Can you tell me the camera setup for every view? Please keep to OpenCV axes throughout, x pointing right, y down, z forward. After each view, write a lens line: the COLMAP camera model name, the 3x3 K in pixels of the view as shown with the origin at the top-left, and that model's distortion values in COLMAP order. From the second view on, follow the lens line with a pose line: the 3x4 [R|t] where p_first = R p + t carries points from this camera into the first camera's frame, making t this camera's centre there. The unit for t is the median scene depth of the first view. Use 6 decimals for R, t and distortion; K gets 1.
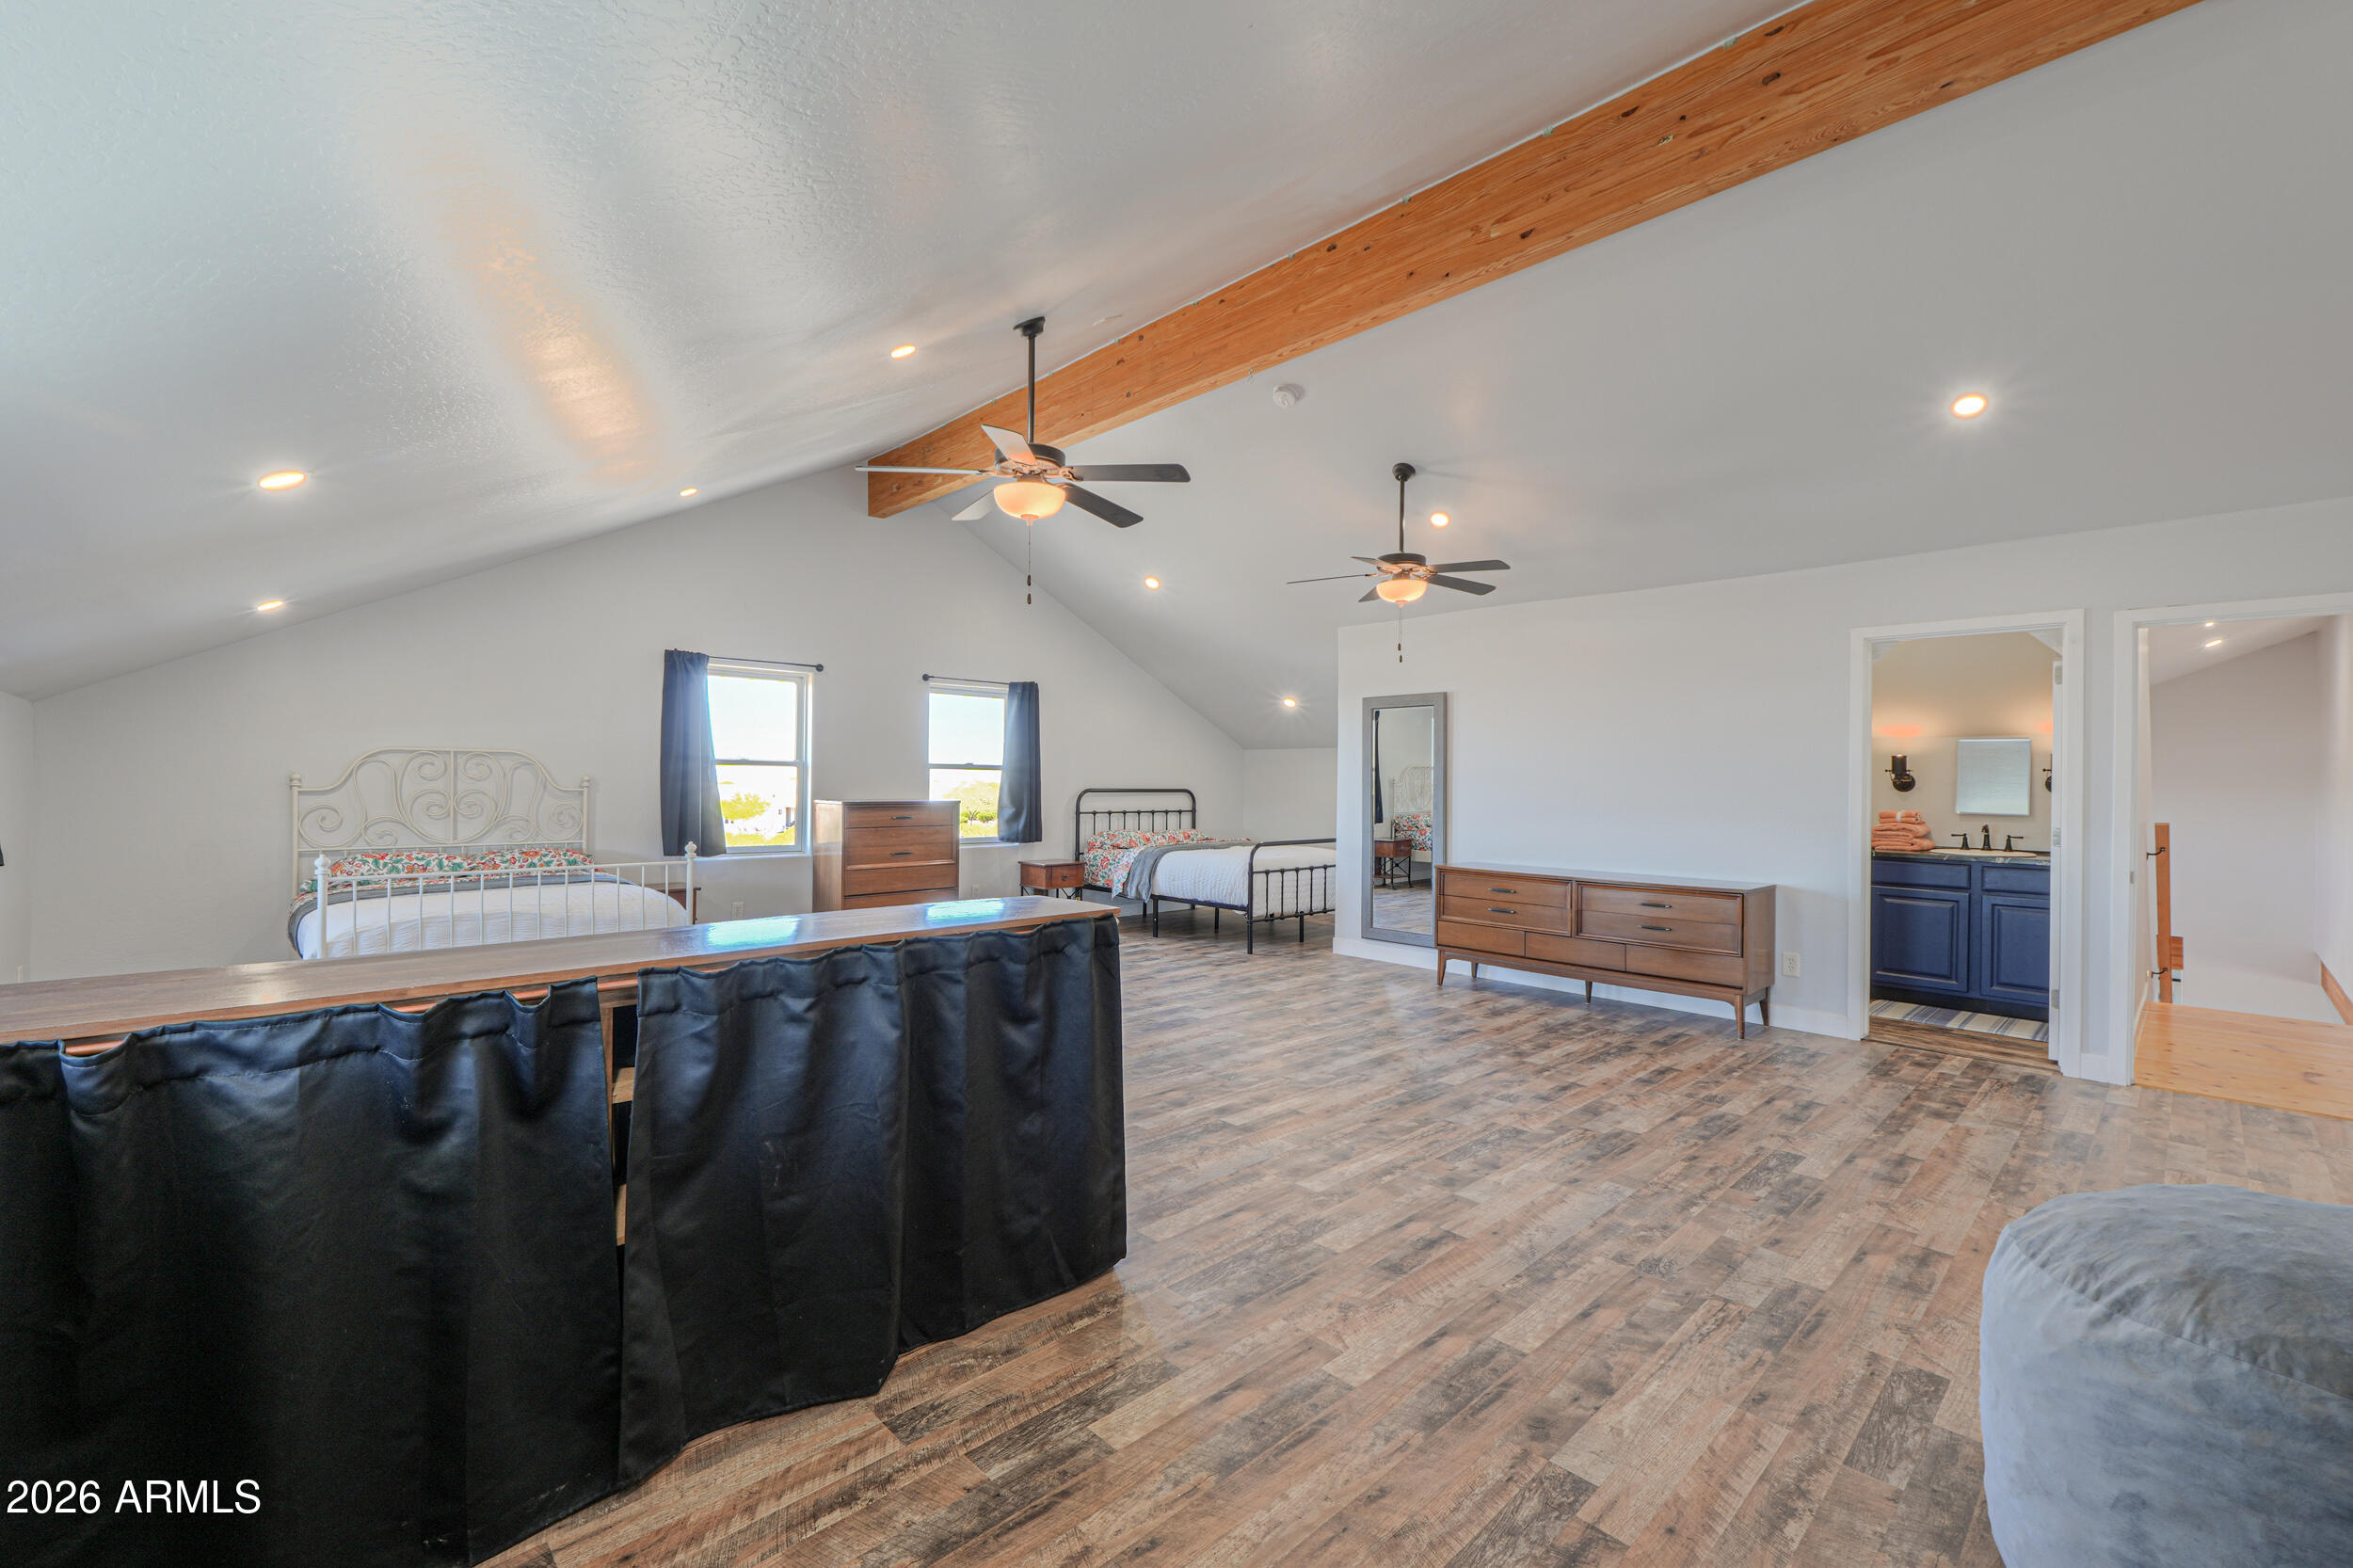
lens RADIAL K [[995.7, 0, 1165.1], [0, 995.7, 783.4], [0, 0, 1]] dist [0.001346, -0.000561]
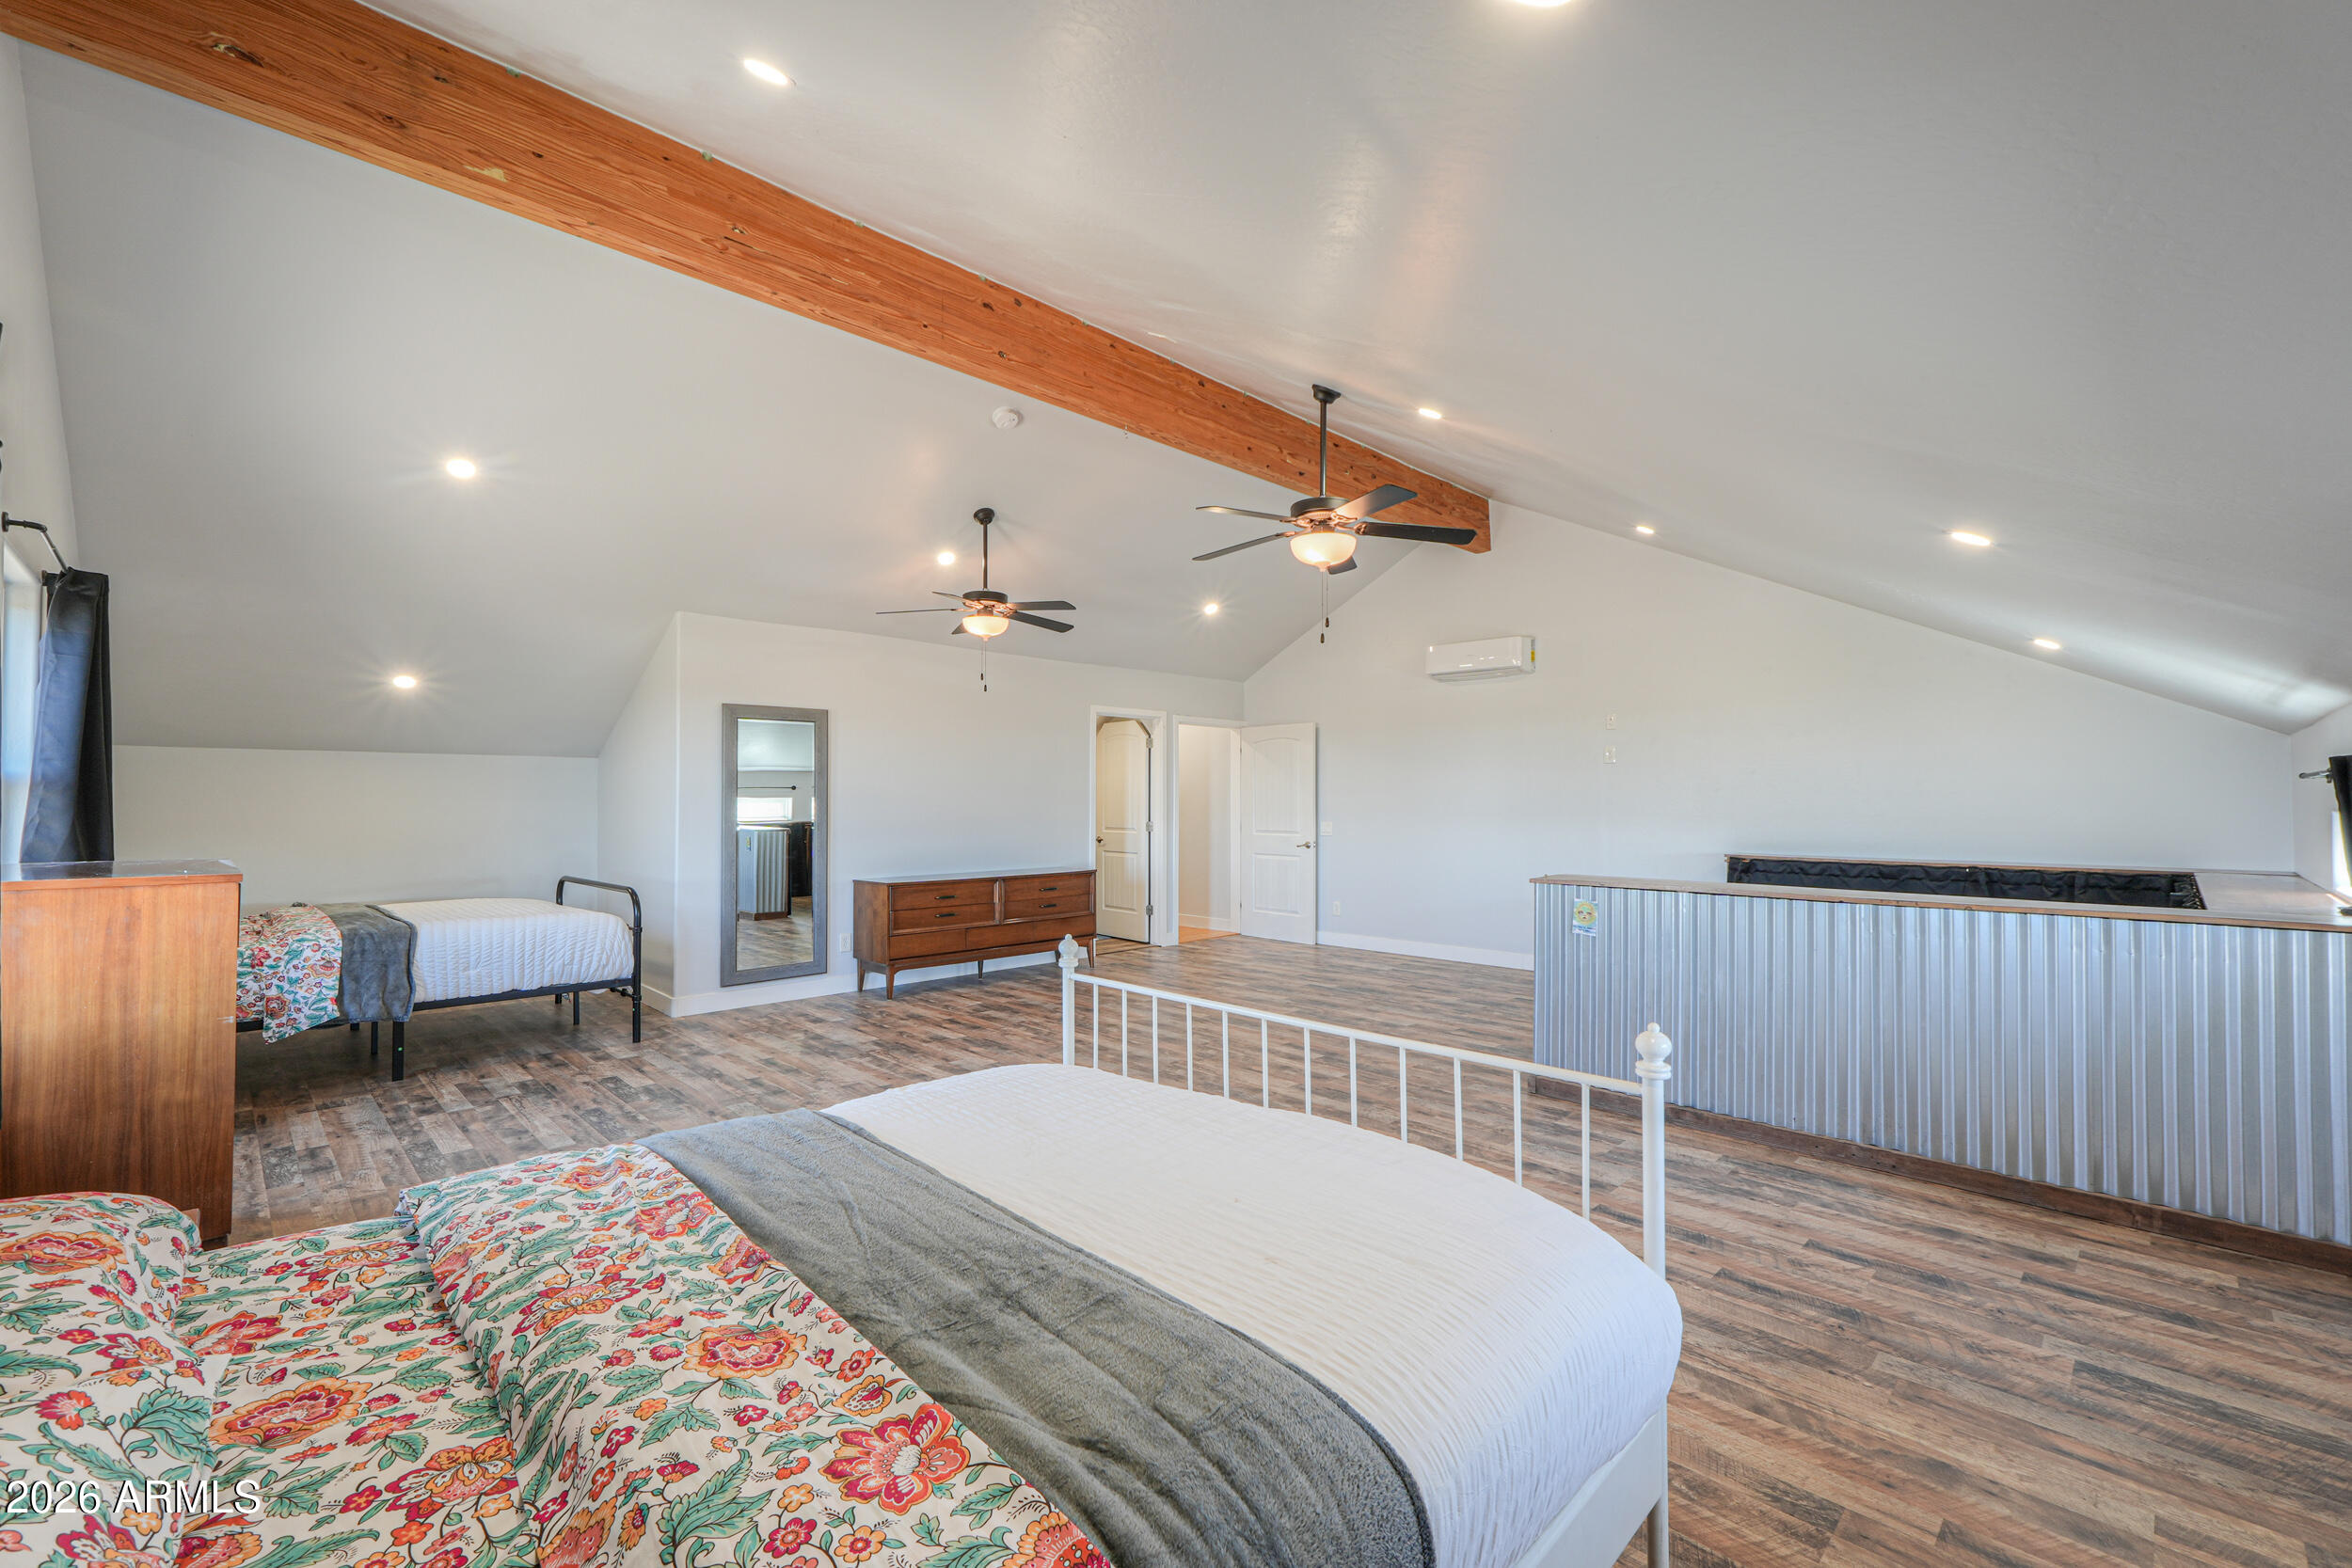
lens RADIAL K [[995.2, 0, 1164.6], [0, 995.2, 783.4], [0, 0, 1]] dist [0.001346, -0.000561]
pose [[-0.027447, 0.006041, 0.999605, -0.825092], [0.000735, 0.999982, -0.006023, -0.014515], [-0.999623, 0.000570, -0.027451, 0.813146]]
